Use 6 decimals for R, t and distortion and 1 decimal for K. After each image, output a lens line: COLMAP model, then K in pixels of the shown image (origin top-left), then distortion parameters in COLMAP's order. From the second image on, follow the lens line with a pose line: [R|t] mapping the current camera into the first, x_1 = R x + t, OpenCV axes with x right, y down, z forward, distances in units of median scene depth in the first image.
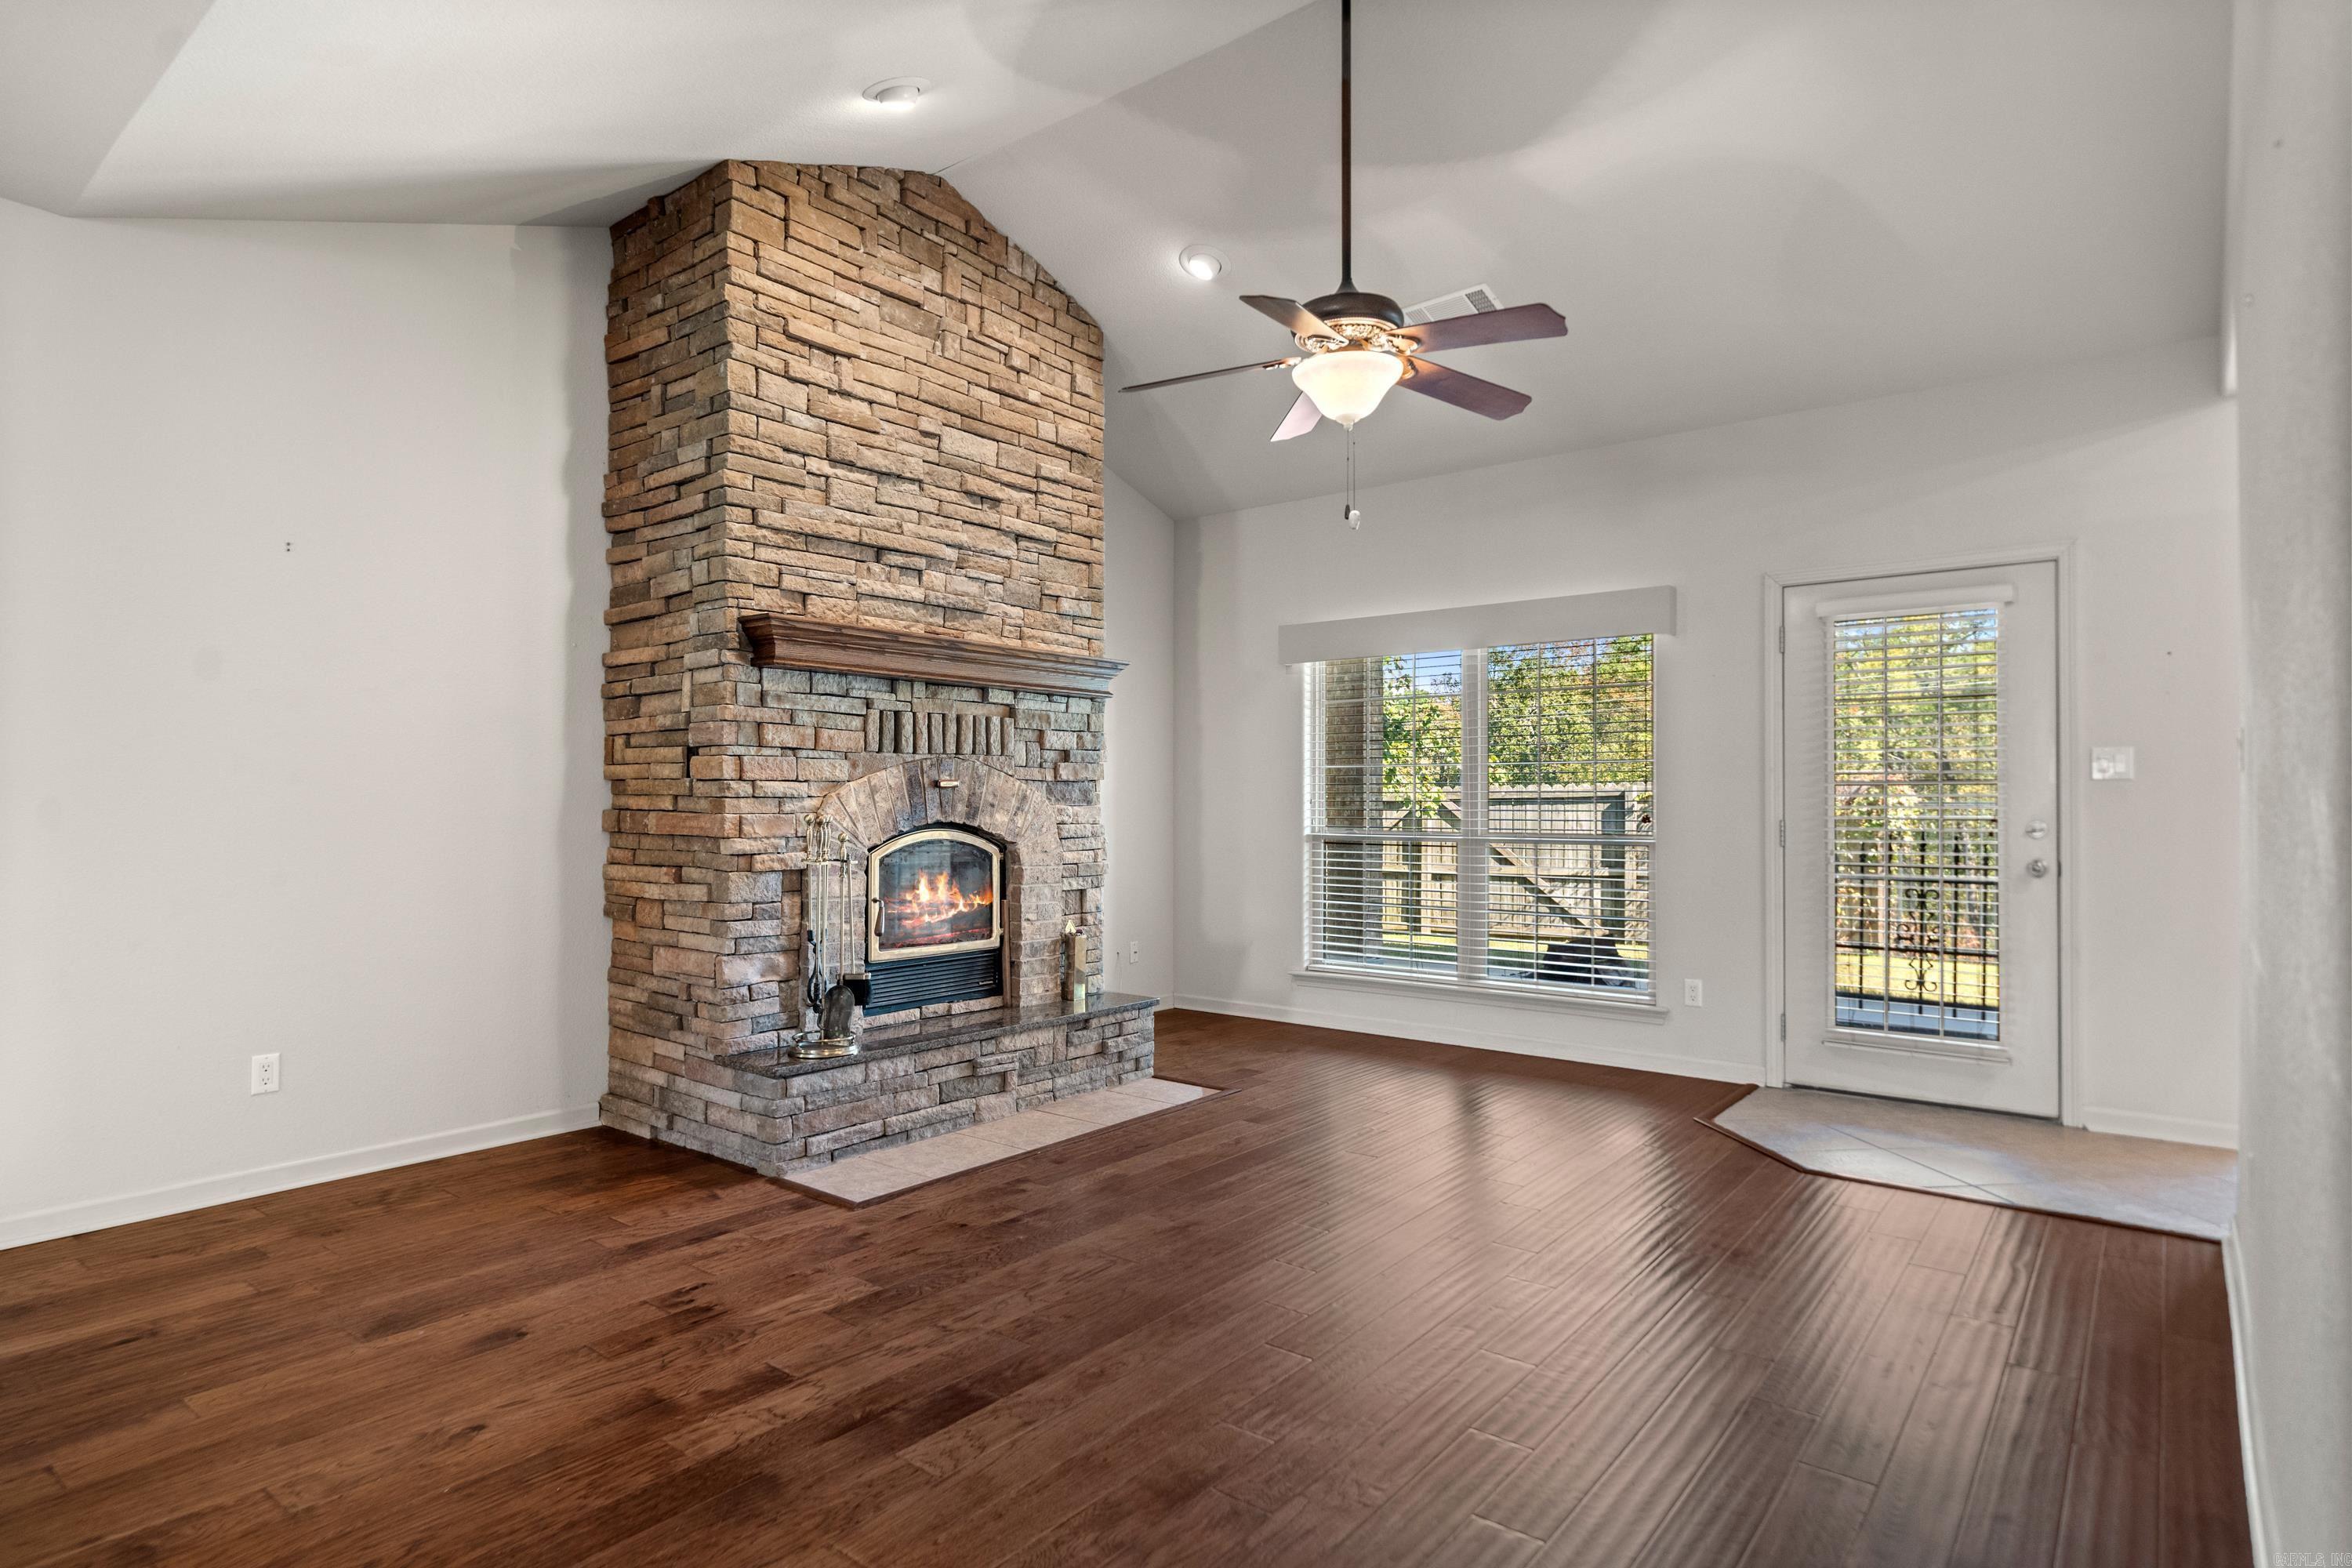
lens RADIAL K [[1250.6, 0, 1177.5], [0, 1250.6, 791.2], [0, 0, 1]] dist [0.005252, 0.000320]
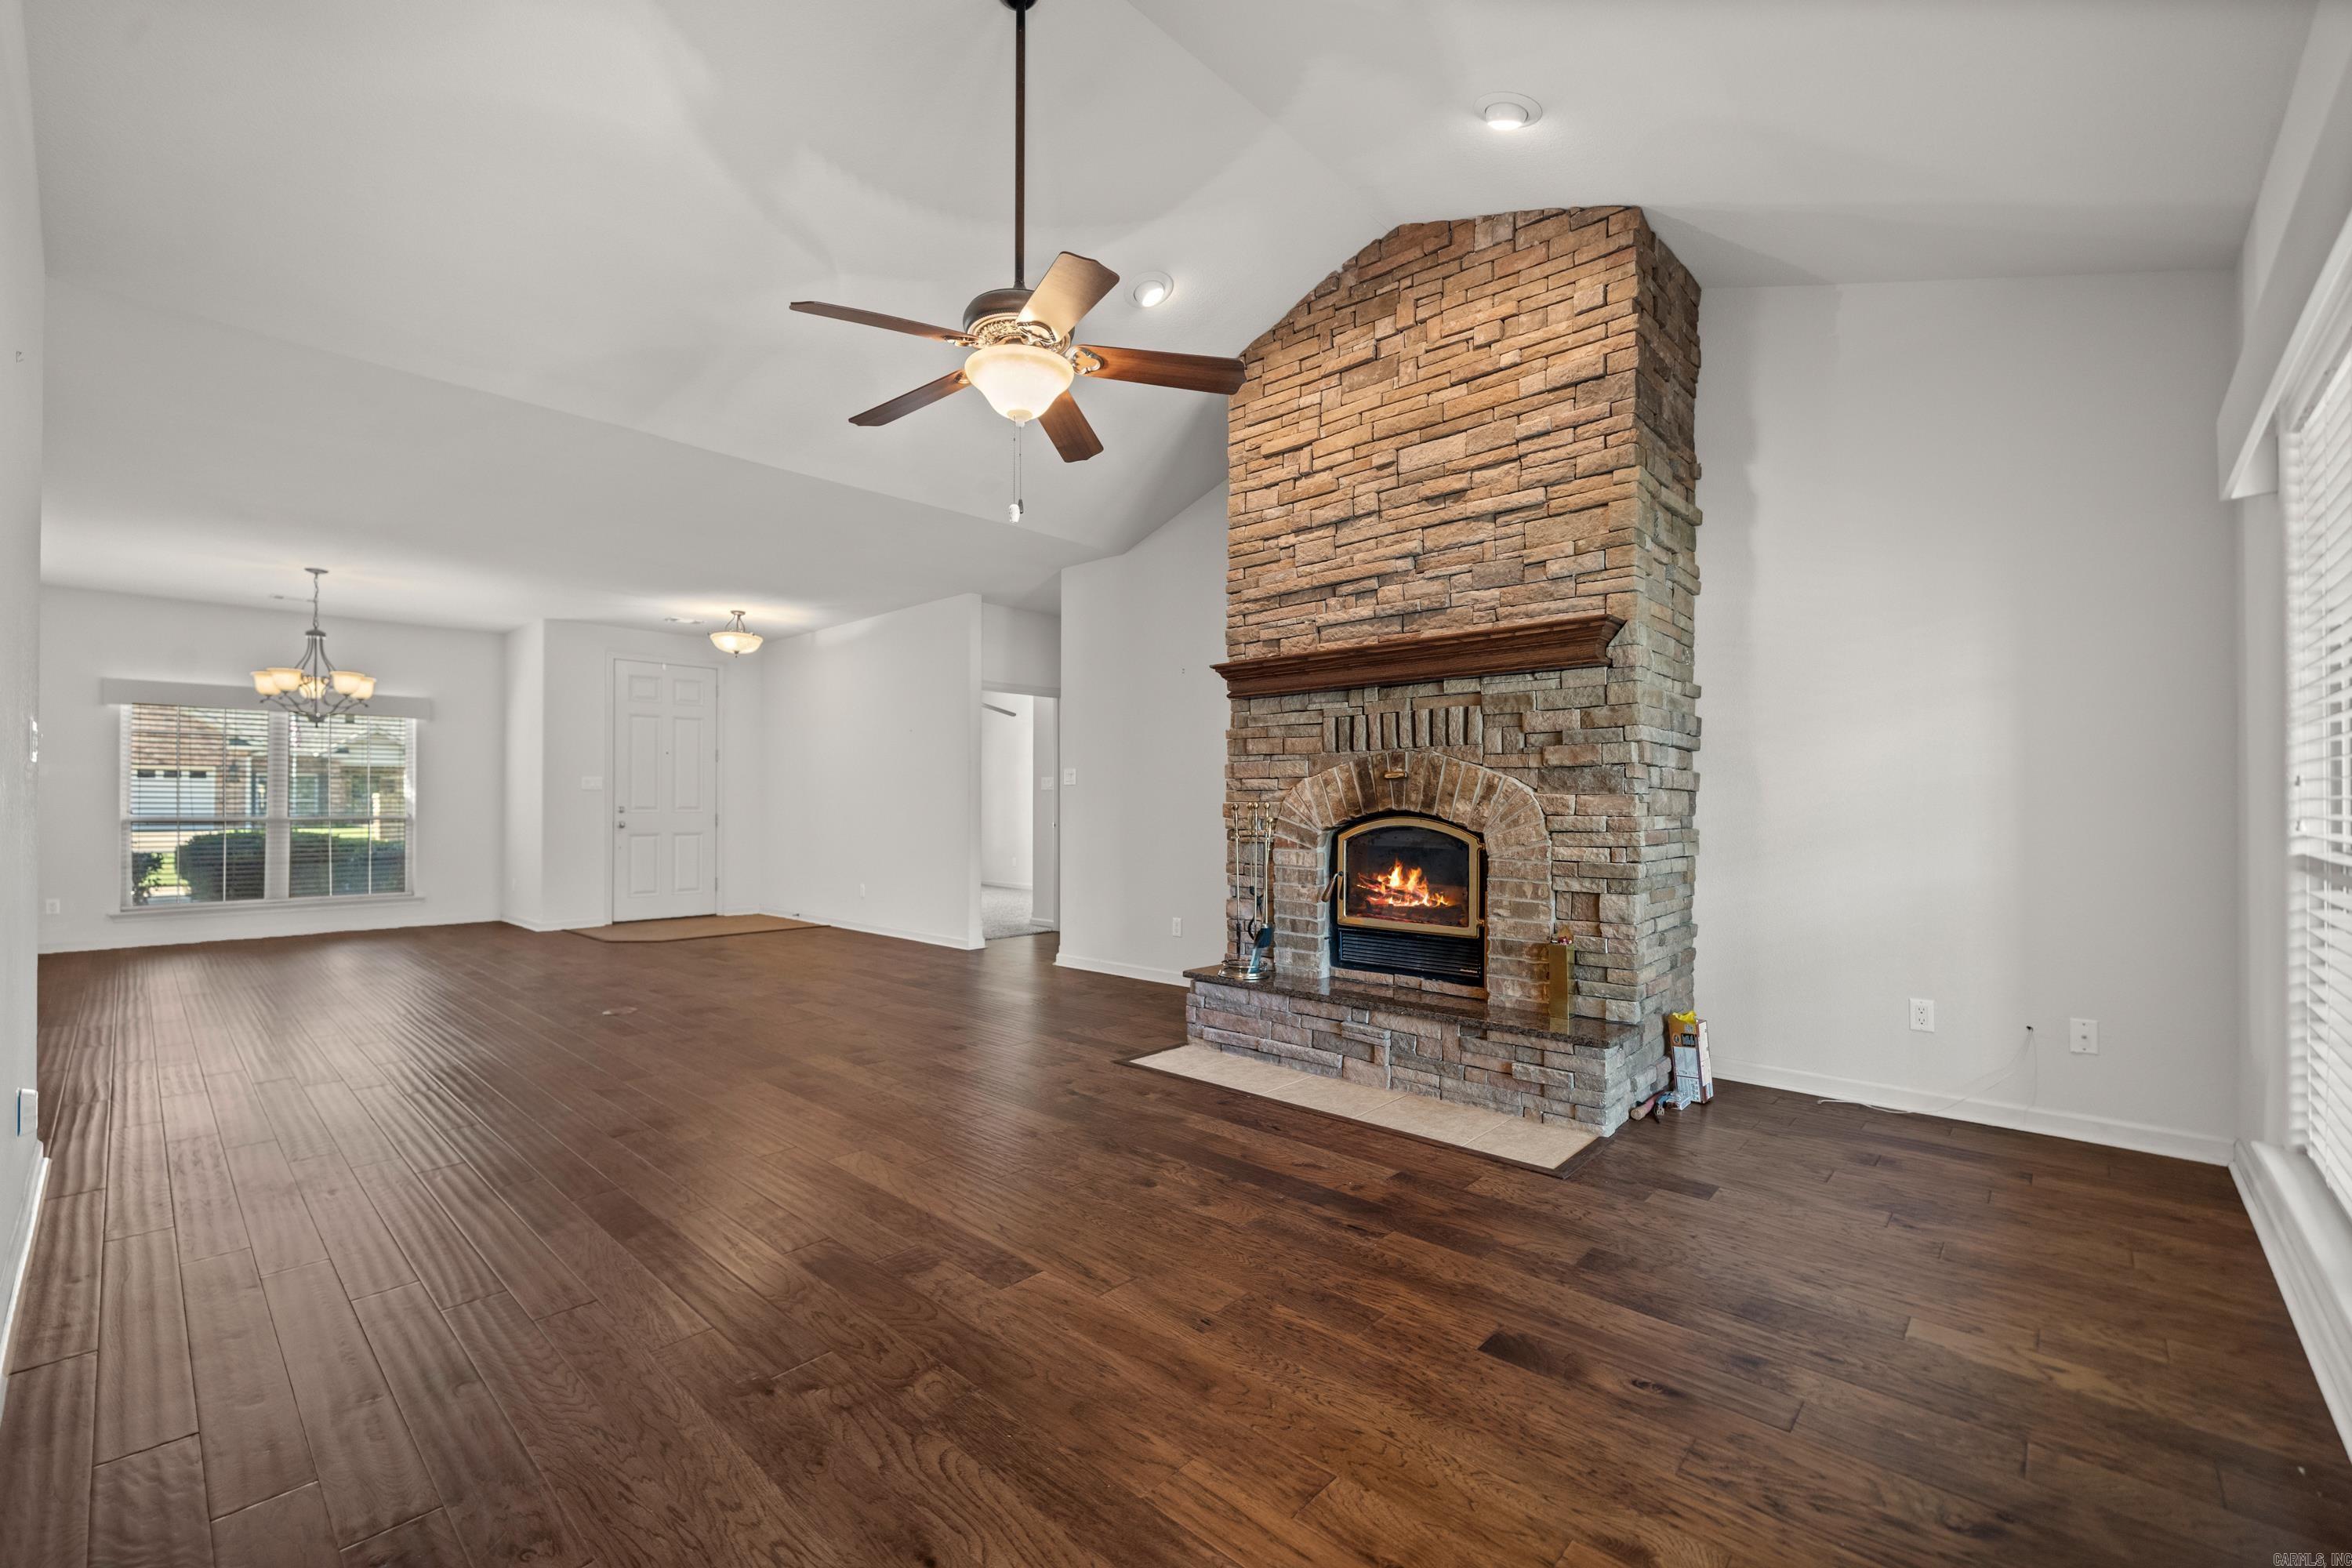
lens RADIAL K [[982.3, 0, 1177.7], [0, 982.3, 790.0], [0, 0, 1]] dist [-0.001668, -0.000016]
pose [[-0.078145, -0.010647, -0.996885, 0.713818], [0.012907, 0.999848, -0.011691, 0.014932], [0.996858, -0.013780, -0.077996, 0.904185]]
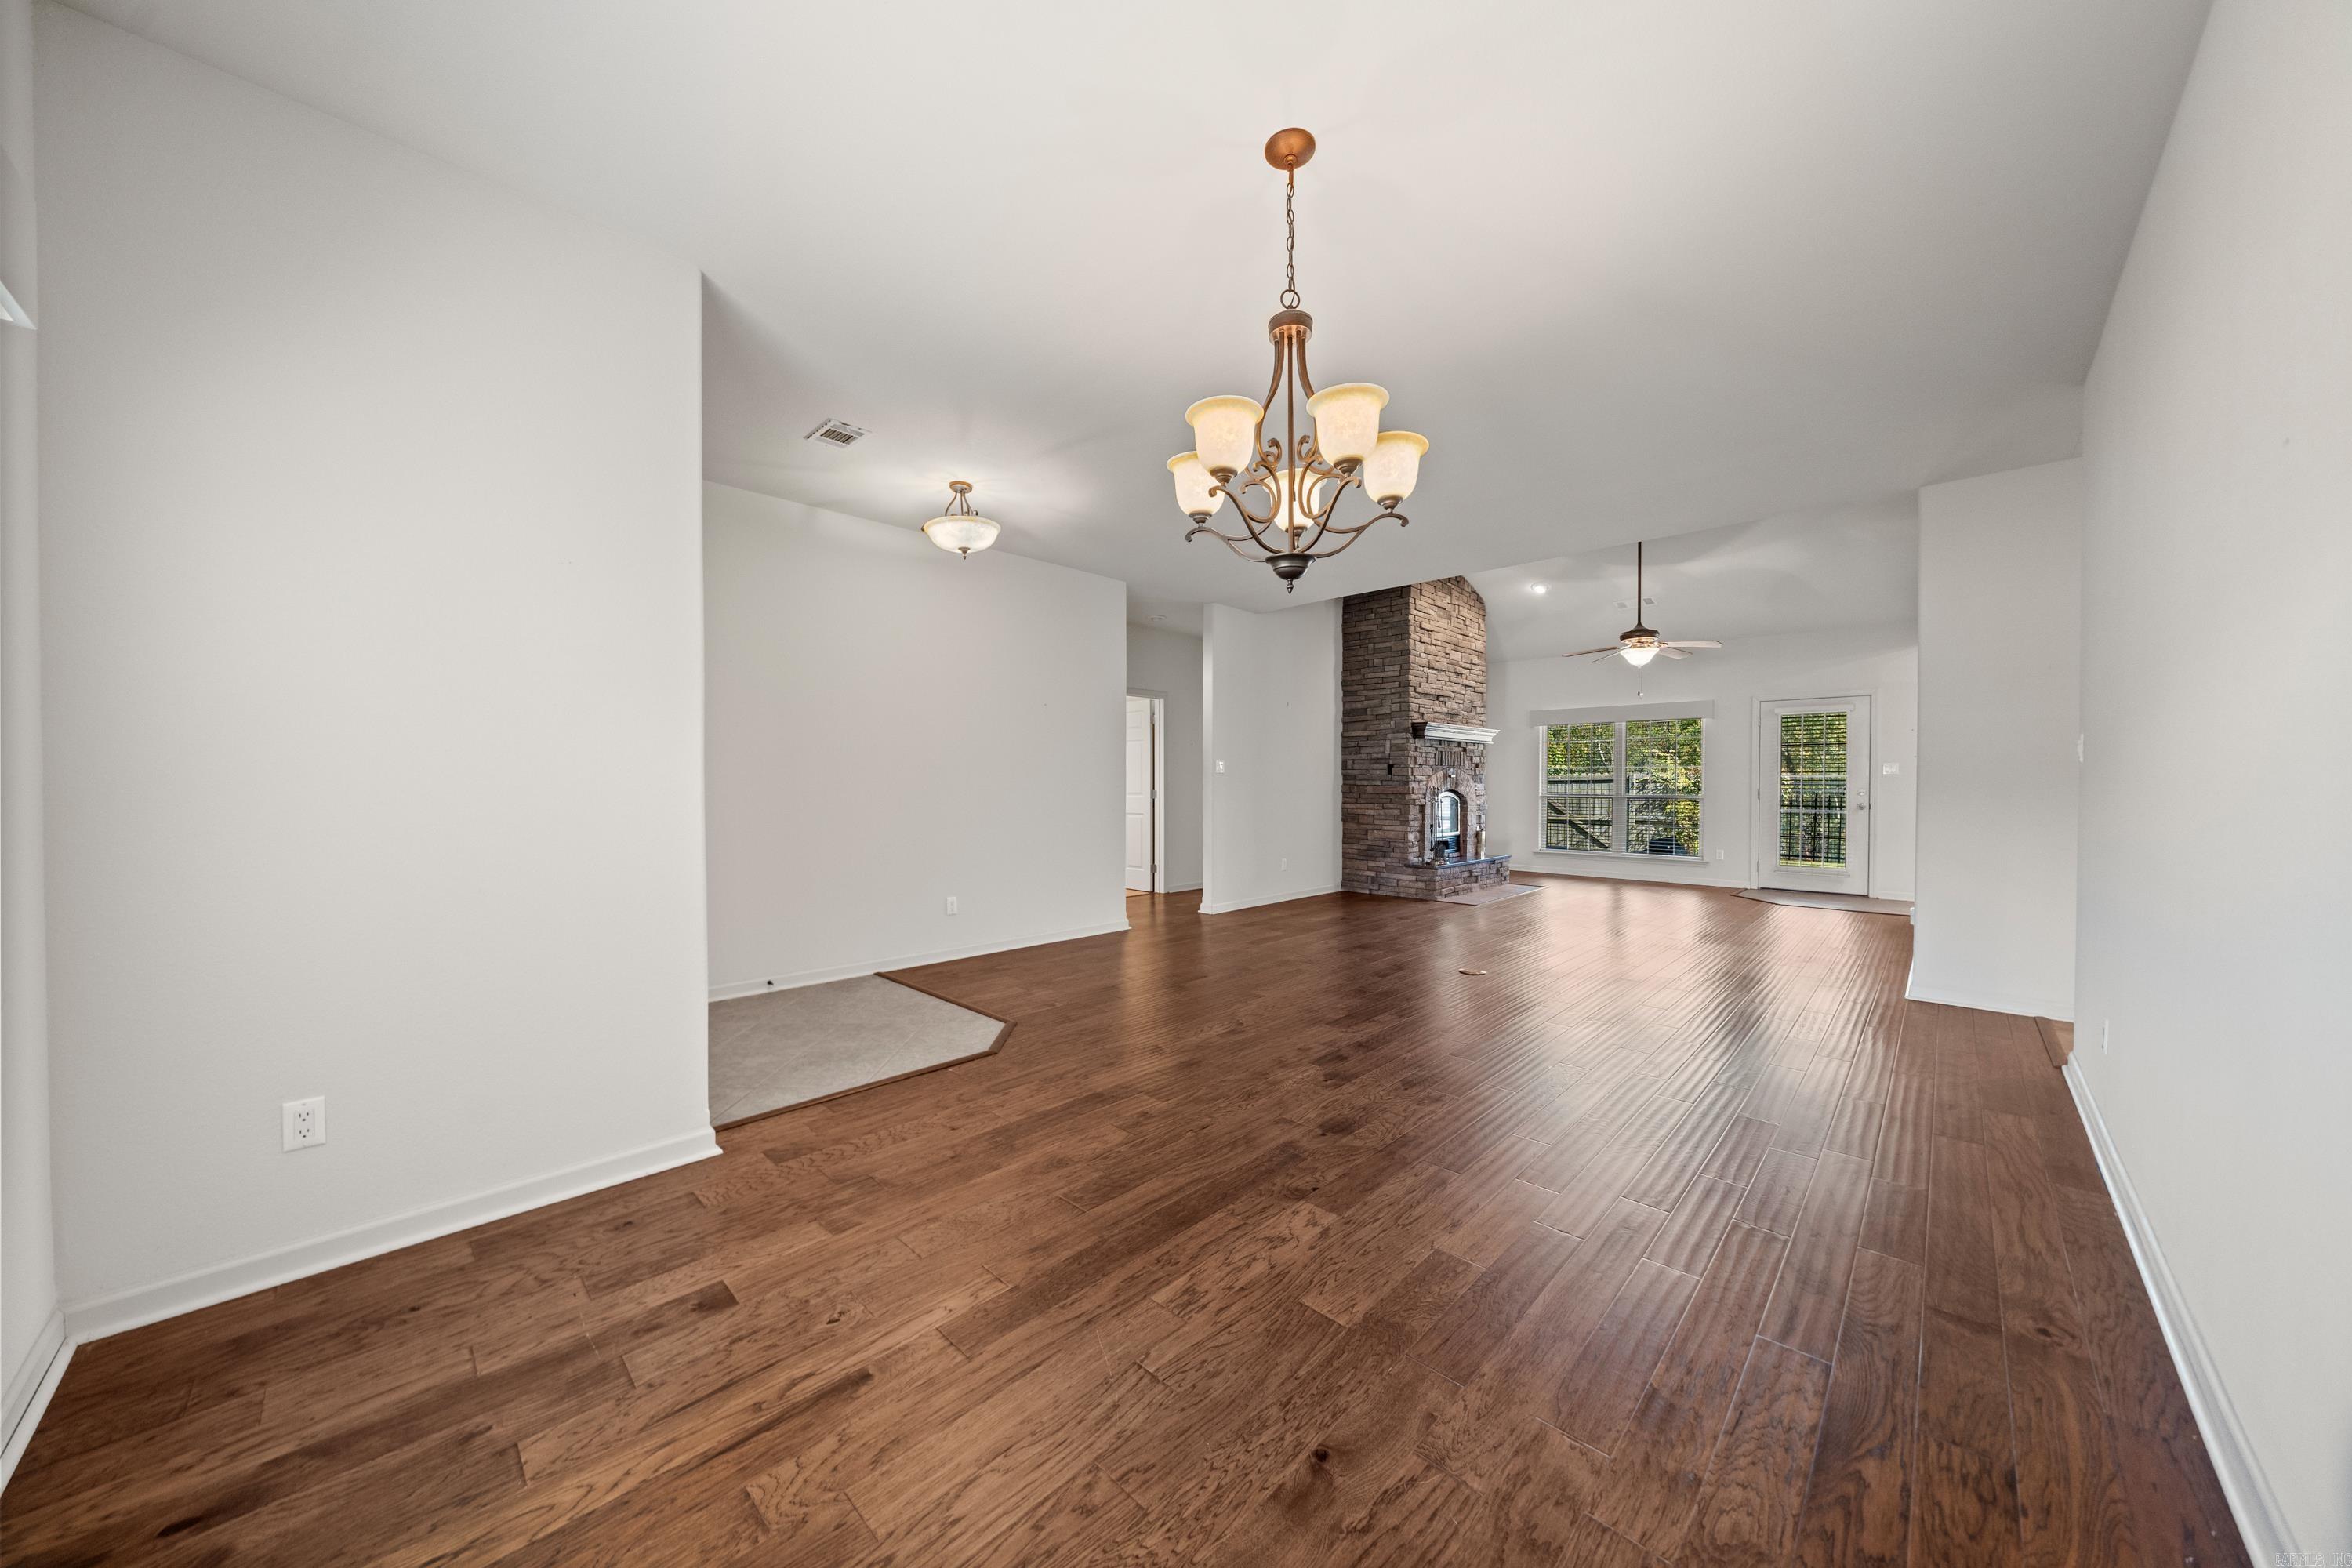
lens RADIAL K [[803.2, 0, 1187.3], [0, 803.2, 795.2], [0, 0, 1]] dist [0.001647, 0.000004]
pose [[0.995731, 0.000428, -0.092306, -0.638328], [0.001798, 0.999710, 0.024030, -0.007801], [0.092289, -0.024093, 0.995441, -0.912626]]
